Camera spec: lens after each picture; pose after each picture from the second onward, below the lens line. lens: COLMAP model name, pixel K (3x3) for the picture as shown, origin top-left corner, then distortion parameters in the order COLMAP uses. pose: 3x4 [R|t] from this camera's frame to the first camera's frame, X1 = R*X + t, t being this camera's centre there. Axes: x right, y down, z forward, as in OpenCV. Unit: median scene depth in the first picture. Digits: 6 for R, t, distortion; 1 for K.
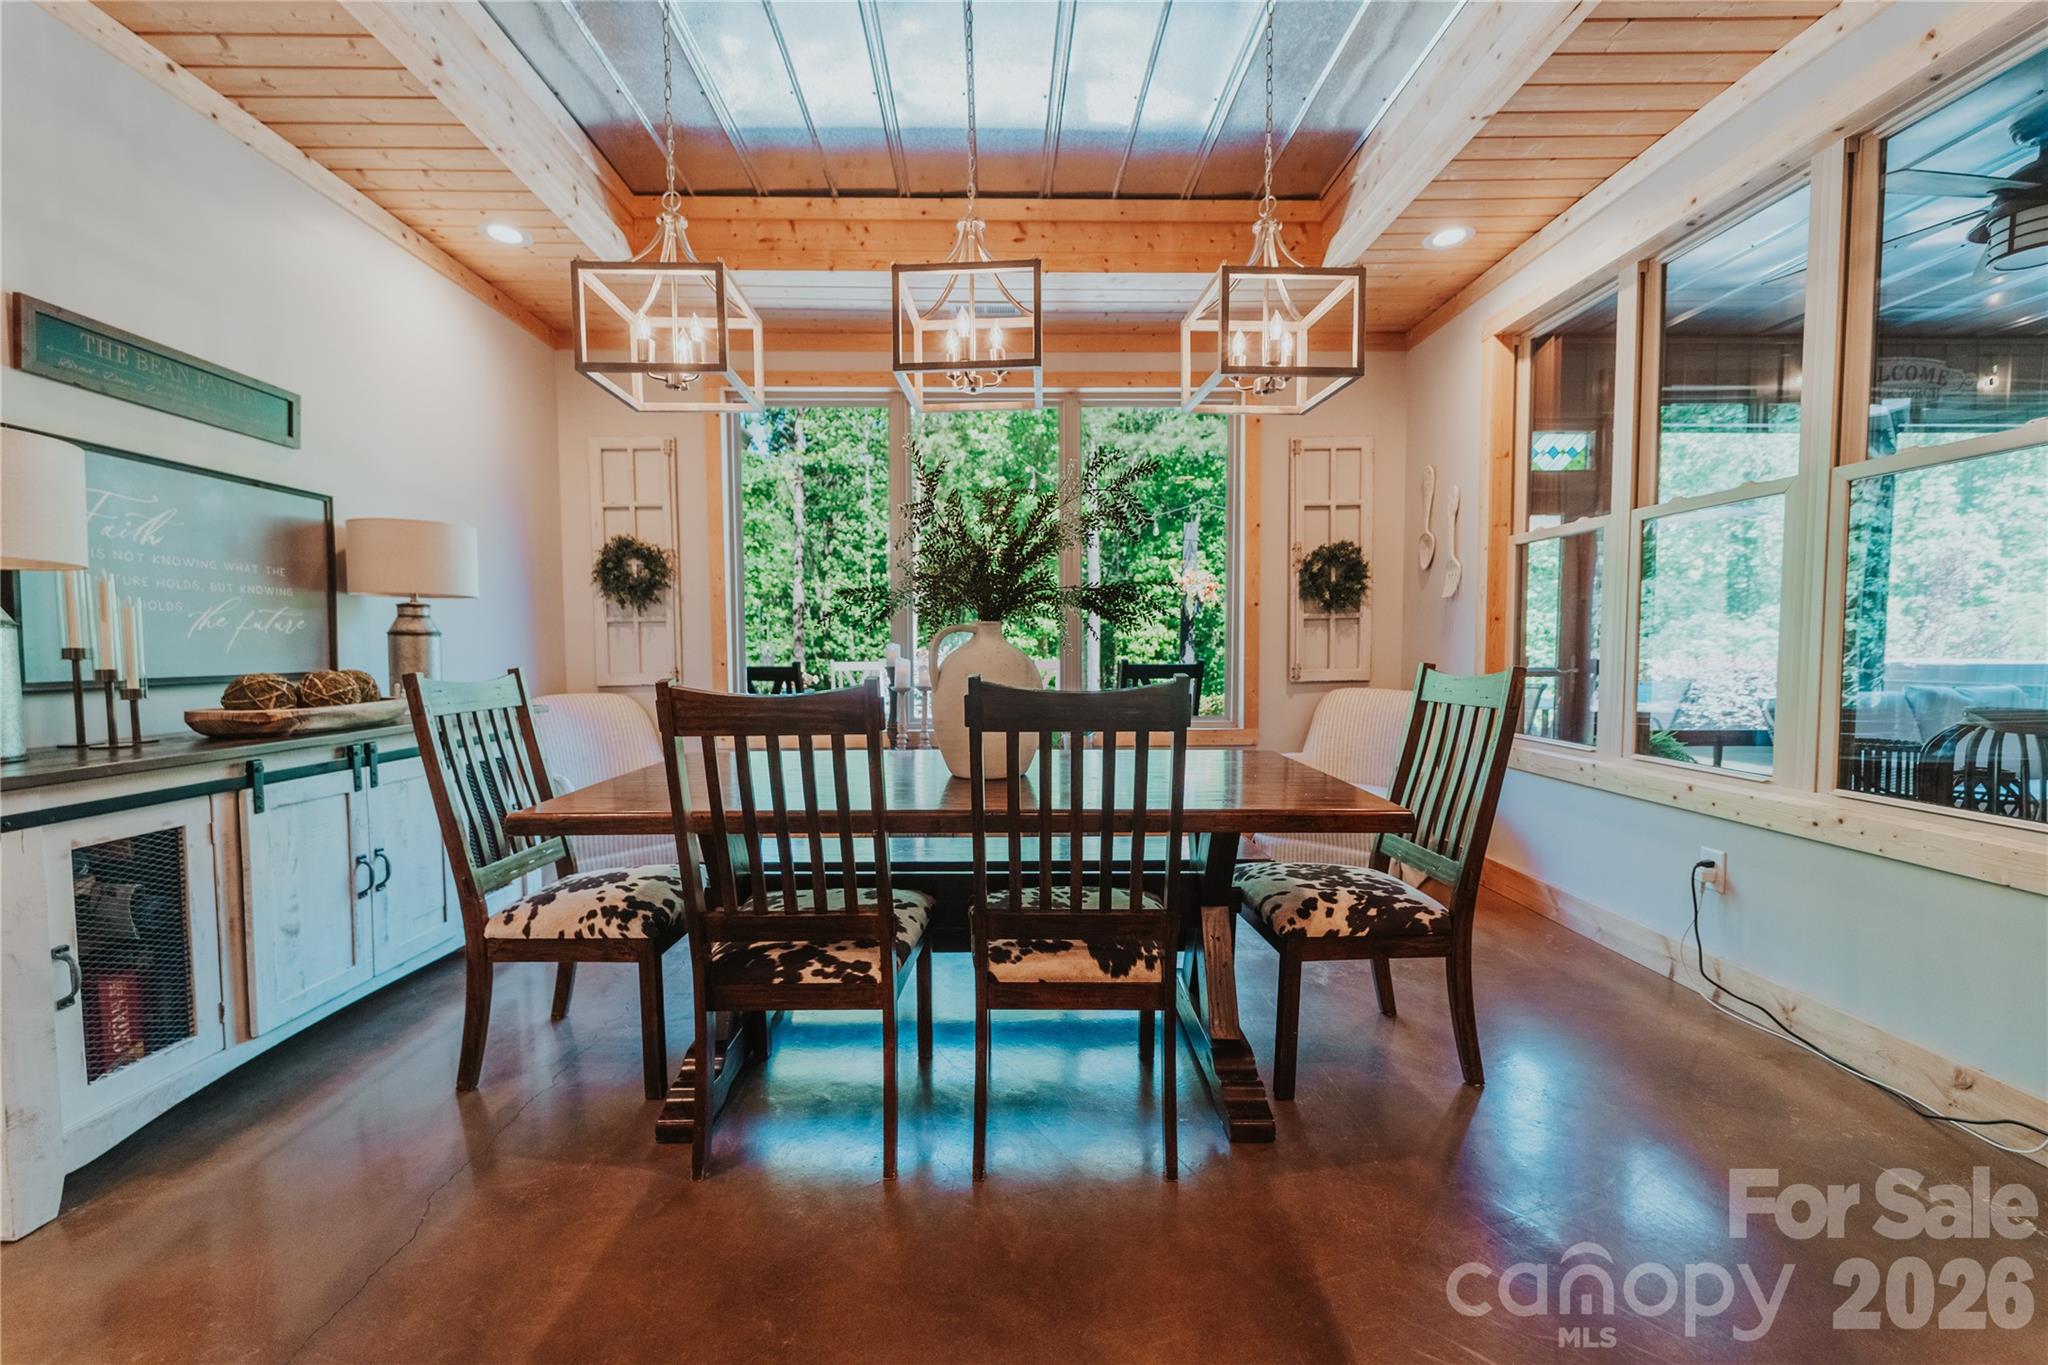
lens RADIAL K [[824.4, 0, 1018.3], [0, 824.4, 683.0], [0, 0, 1]] dist [0.003518, -0.000194]
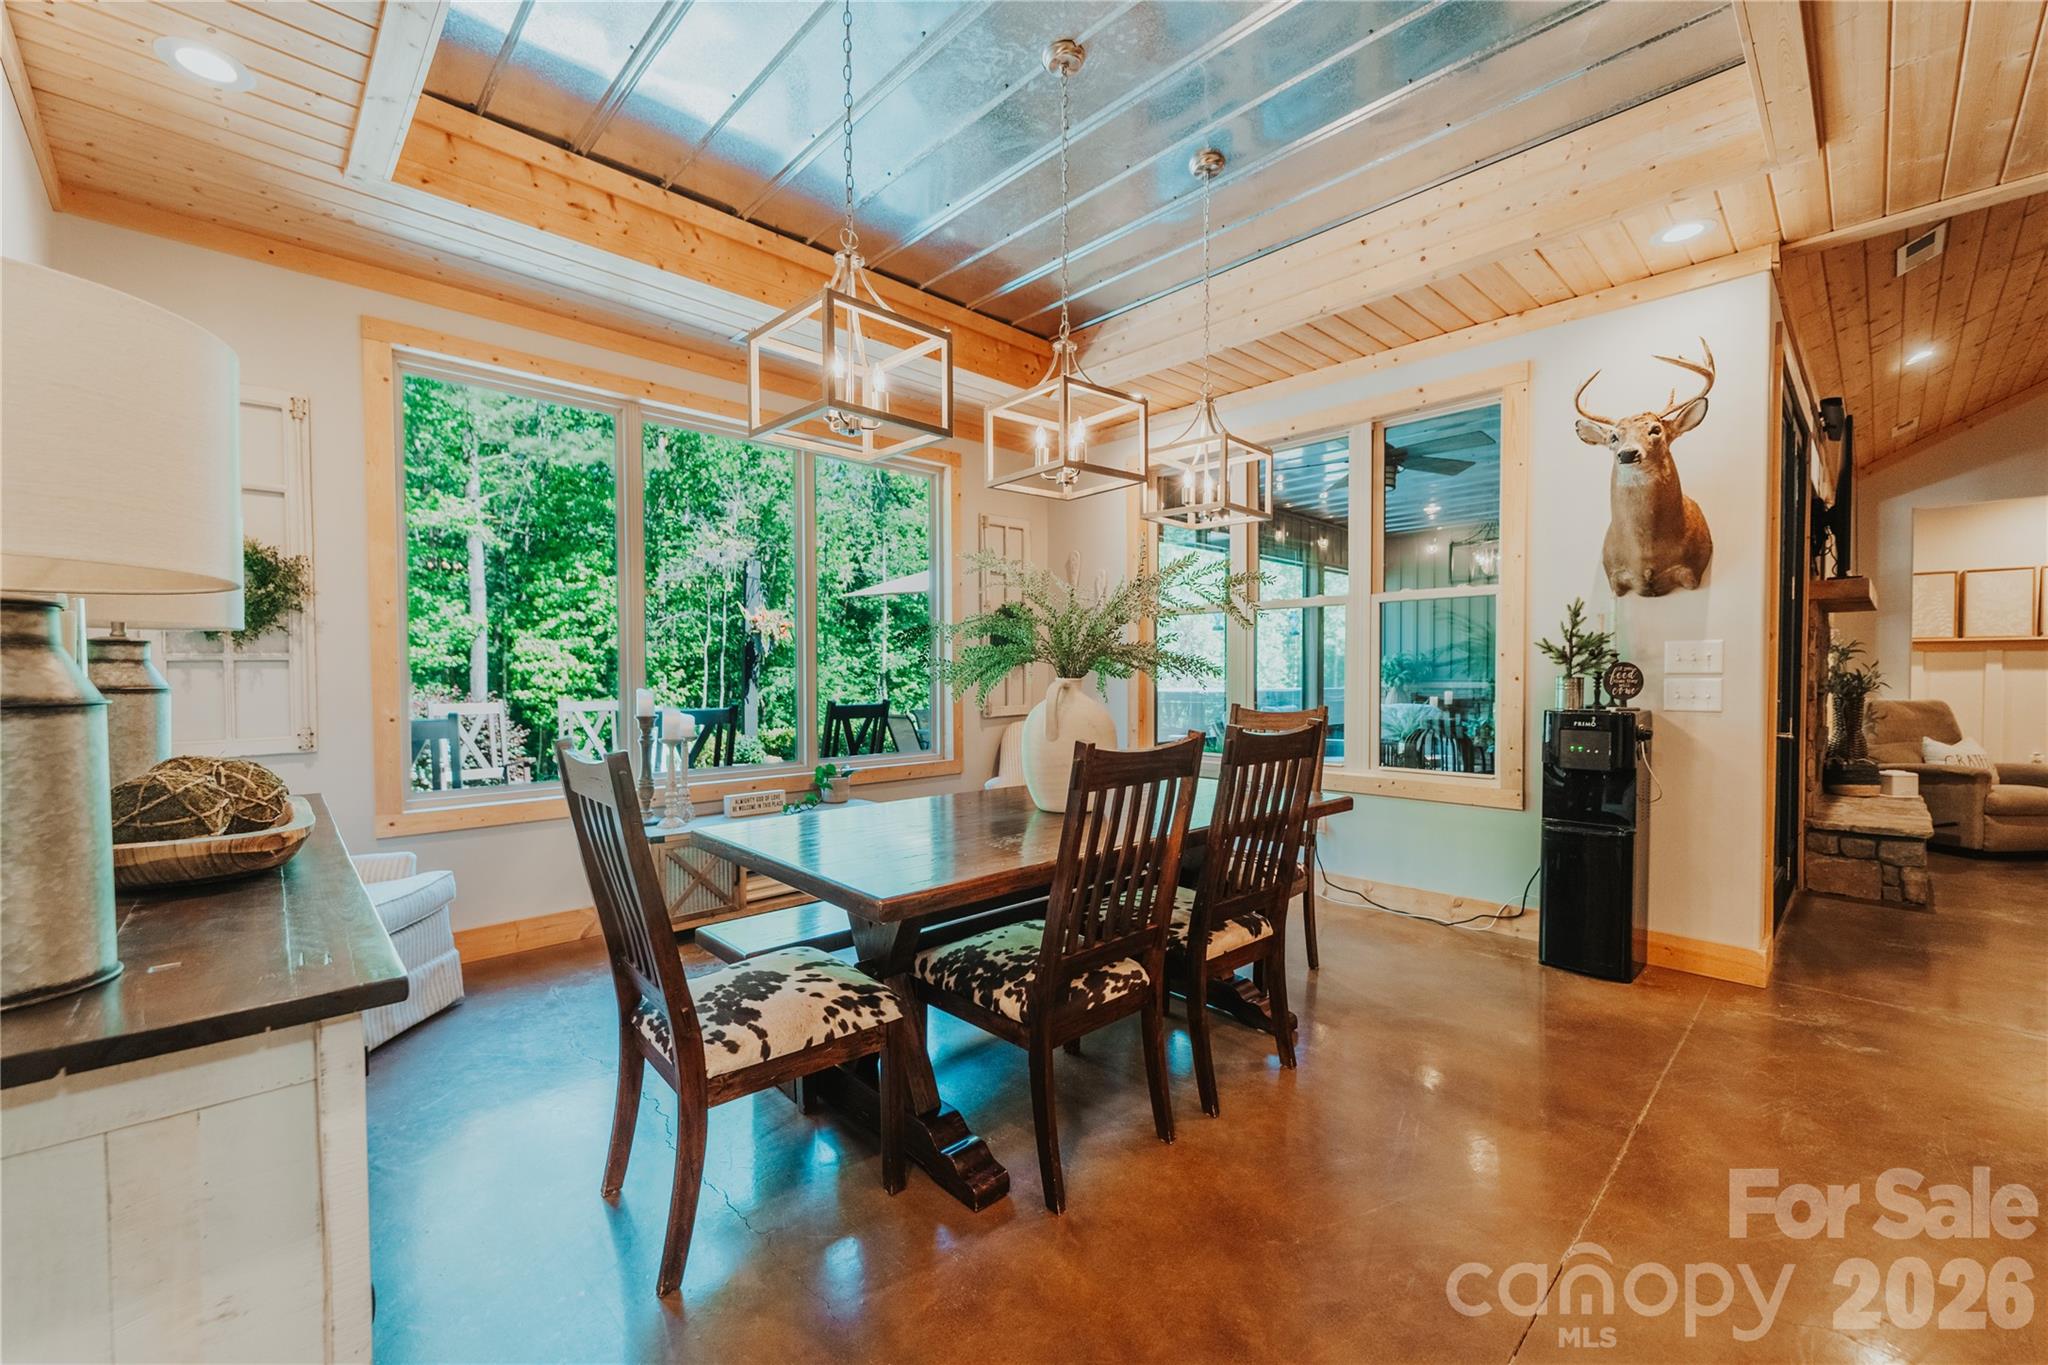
lens RADIAL K [[824.4, 0, 1018.3], [0, 824.4, 683.0], [0, 0, 1]] dist [0.003518, -0.000194]
pose [[0.736623, -0.006815, 0.676269, -0.893736], [0.031741, 0.999196, -0.024505, -0.040730], [-0.675558, 0.039516, 0.736247, 0.182836]]
